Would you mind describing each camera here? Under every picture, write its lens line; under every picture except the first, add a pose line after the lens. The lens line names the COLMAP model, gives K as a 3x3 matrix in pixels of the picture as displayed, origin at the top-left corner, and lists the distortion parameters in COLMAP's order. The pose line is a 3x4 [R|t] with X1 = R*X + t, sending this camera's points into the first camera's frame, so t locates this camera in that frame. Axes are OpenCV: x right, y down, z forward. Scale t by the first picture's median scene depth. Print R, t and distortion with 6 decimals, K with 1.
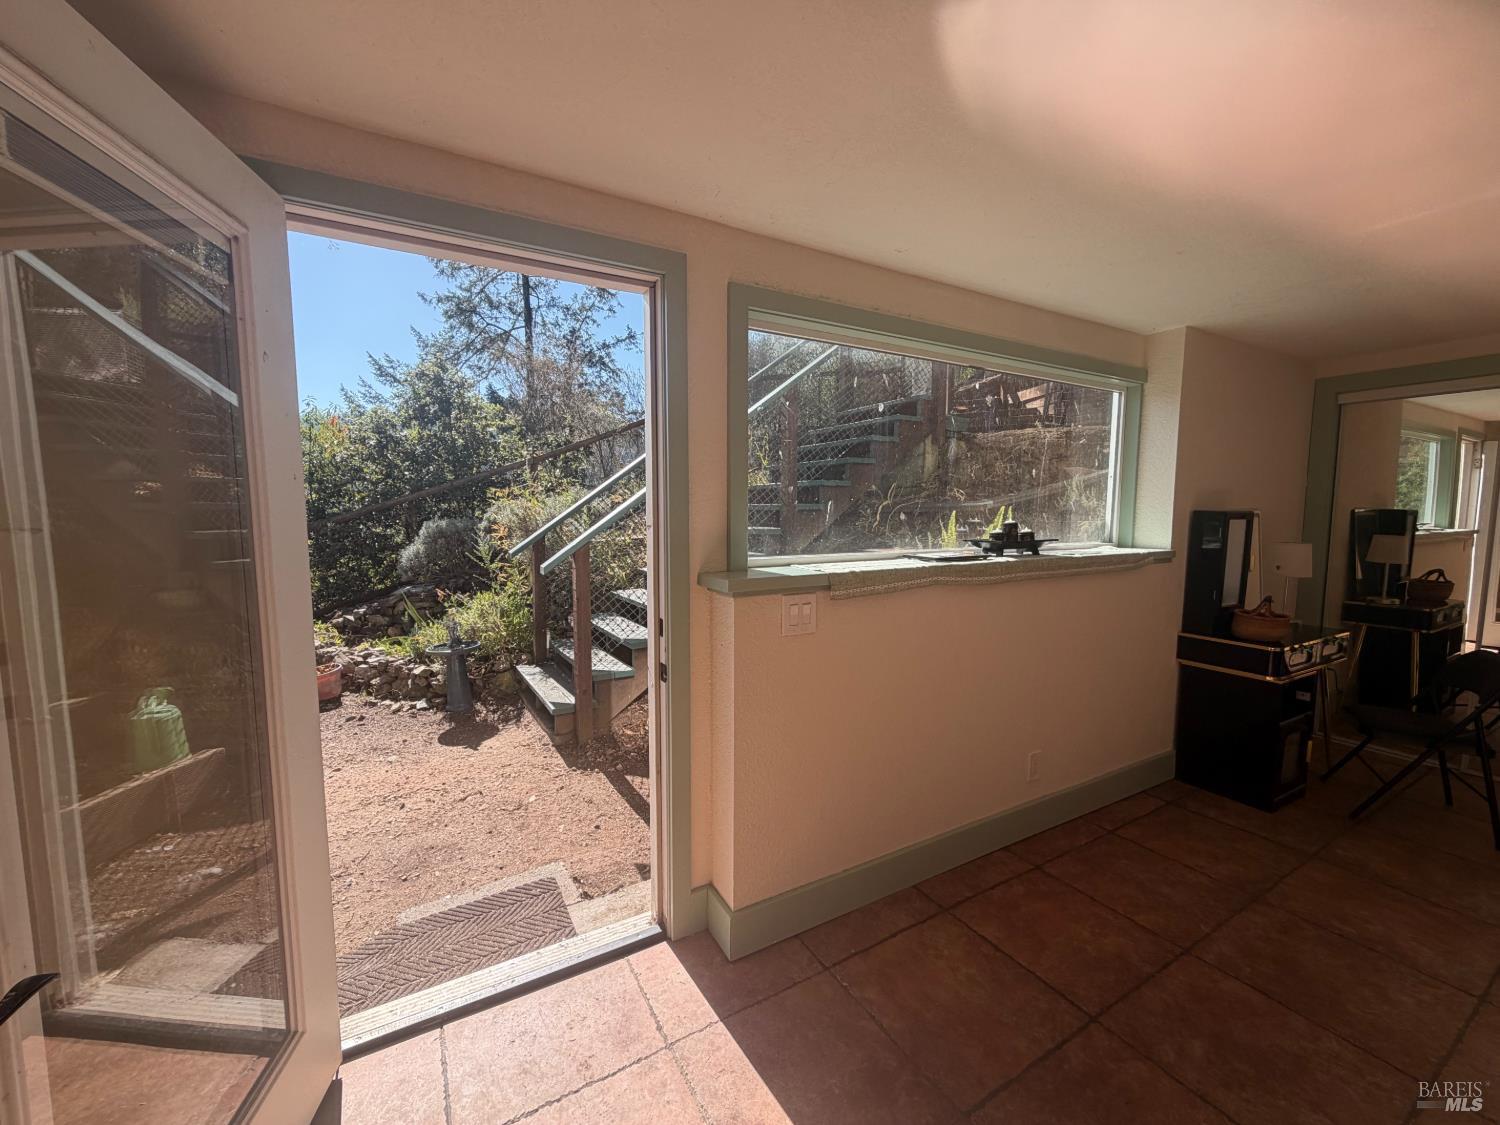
lens RADIAL K [[597.8, 0, 748.1], [0, 597.8, 569.3], [0, 0, 1]] dist [0.001189, 0.000013]
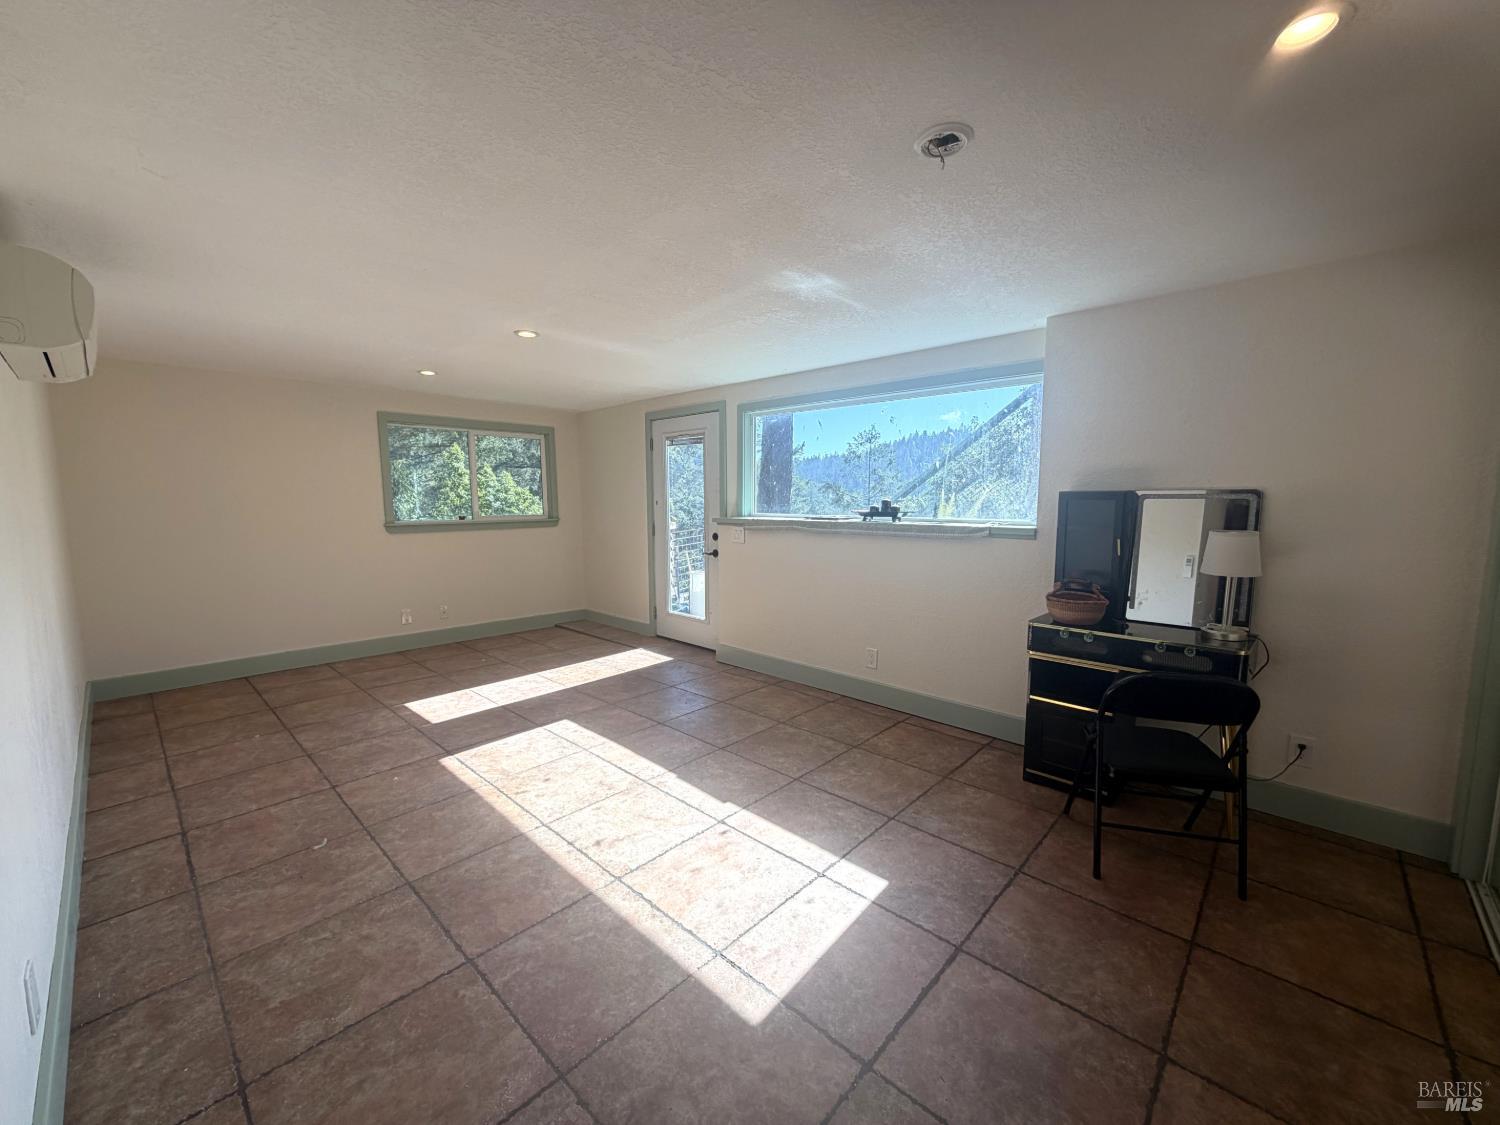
lens RADIAL K [[597.8, 0, 744.0], [0, 597.8, 561.2], [0, 0, 1]] dist [0.001189, 0.000013]
pose [[0.281624, 0.105564, -0.953700, 1.991390], [-0.105652, 0.991298, 0.078527, -0.000445], [0.953691, 0.078646, 0.290326, 0.244863]]
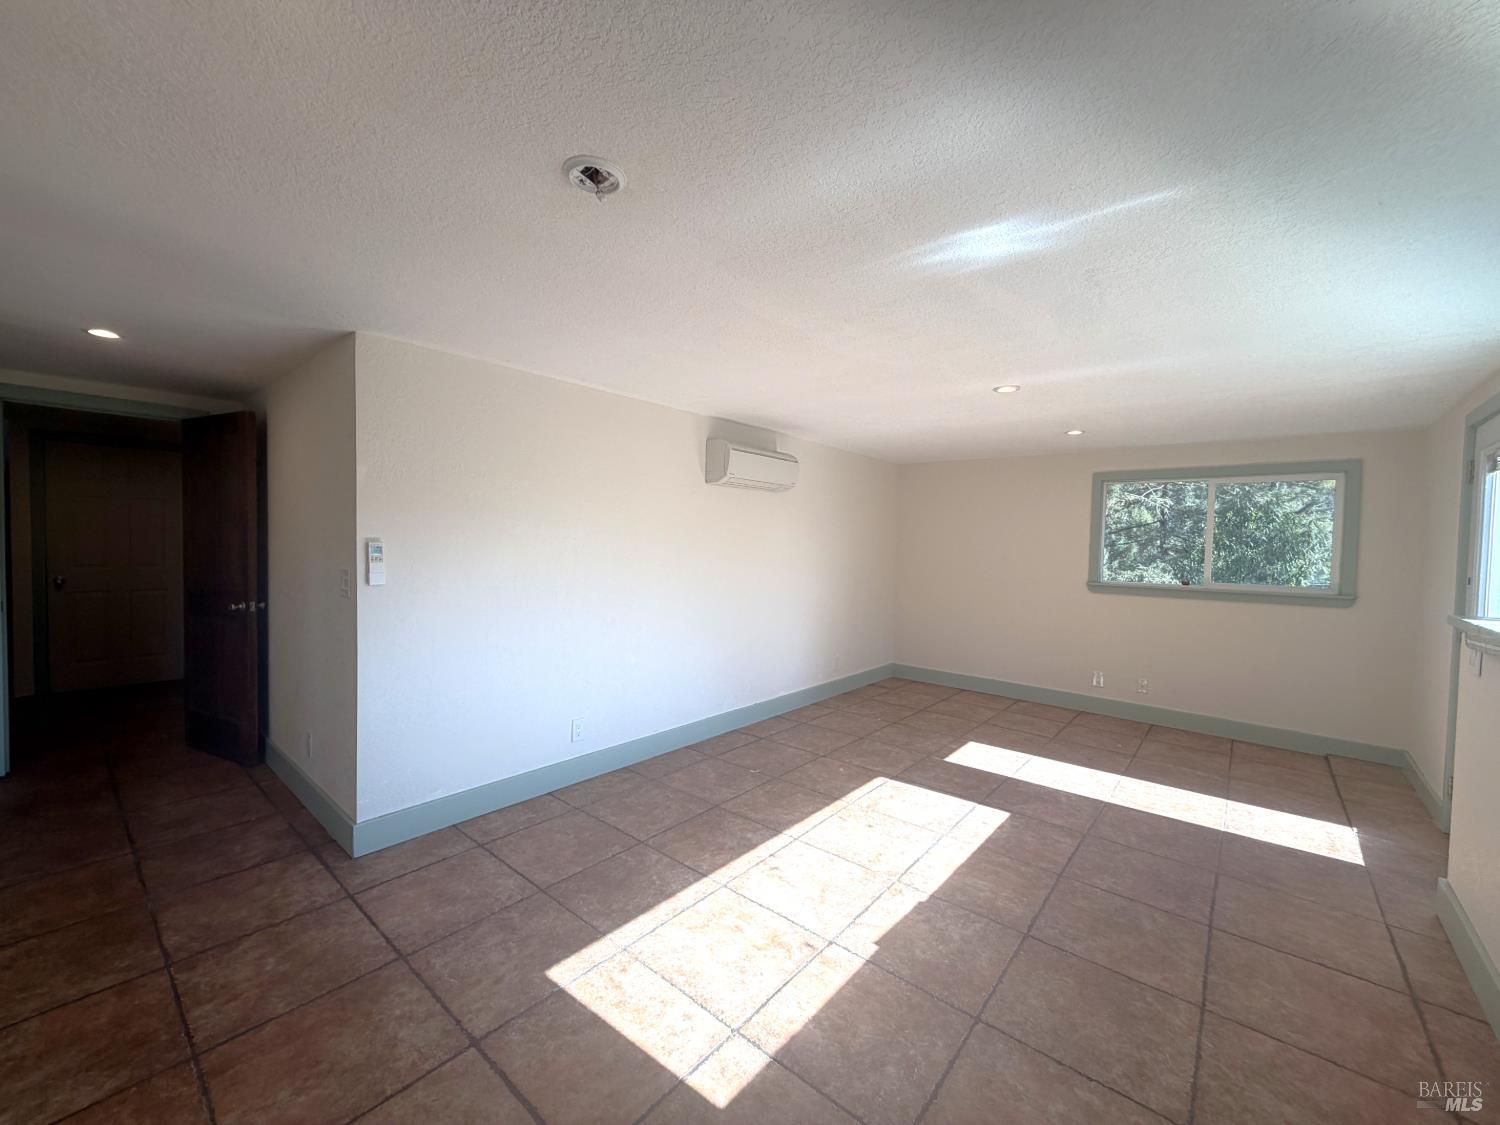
lens RADIAL K [[597.8, 0, 746.2], [0, 597.8, 560.0], [0, 0, 1]] dist [0.001189, 0.000013]
pose [[-0.943013, -0.009107, -0.332631, 1.435978], [-0.057759, 0.988931, 0.136671, -0.137192], [0.327705, 0.148095, -0.933101, 1.268440]]
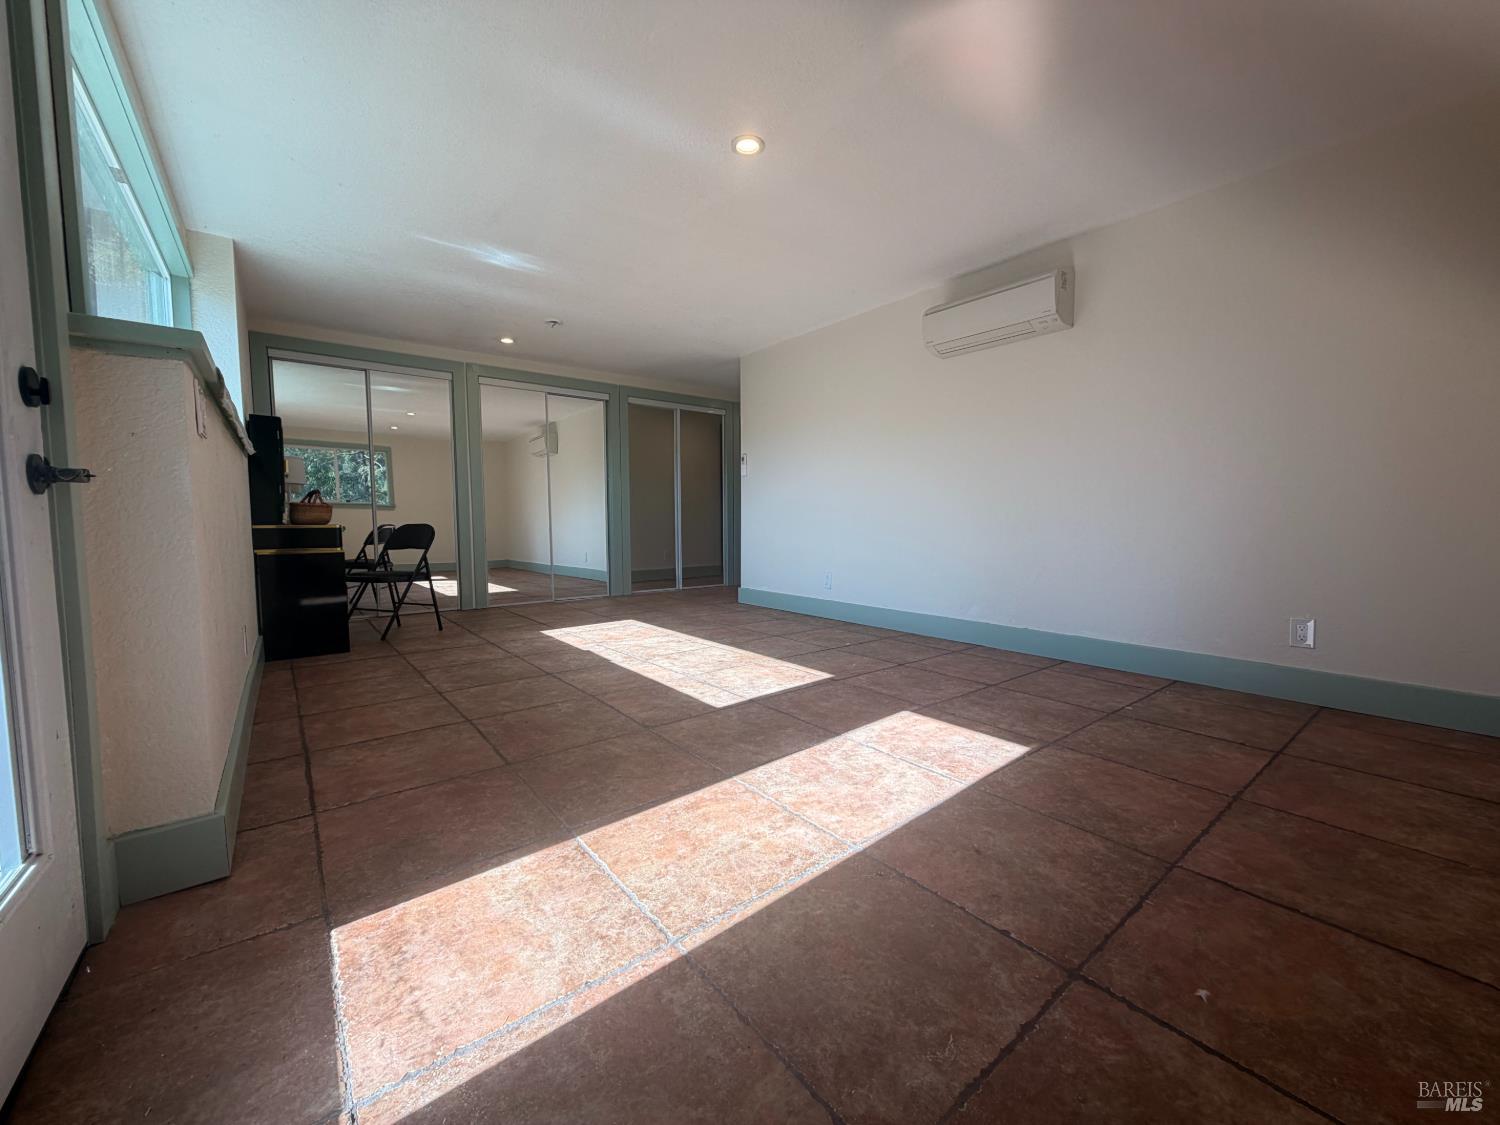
lens RADIAL K [[597.8, 0, 751.9], [0, 597.8, 560.9], [0, 0, 1]] dist [0.001189, 0.000013]
pose [[-0.144303, -0.064260, 0.987445, -0.631058], [0.115713, 0.989947, 0.081333, 0.240104], [-0.982745, 0.125997, -0.135416, 0.340387]]
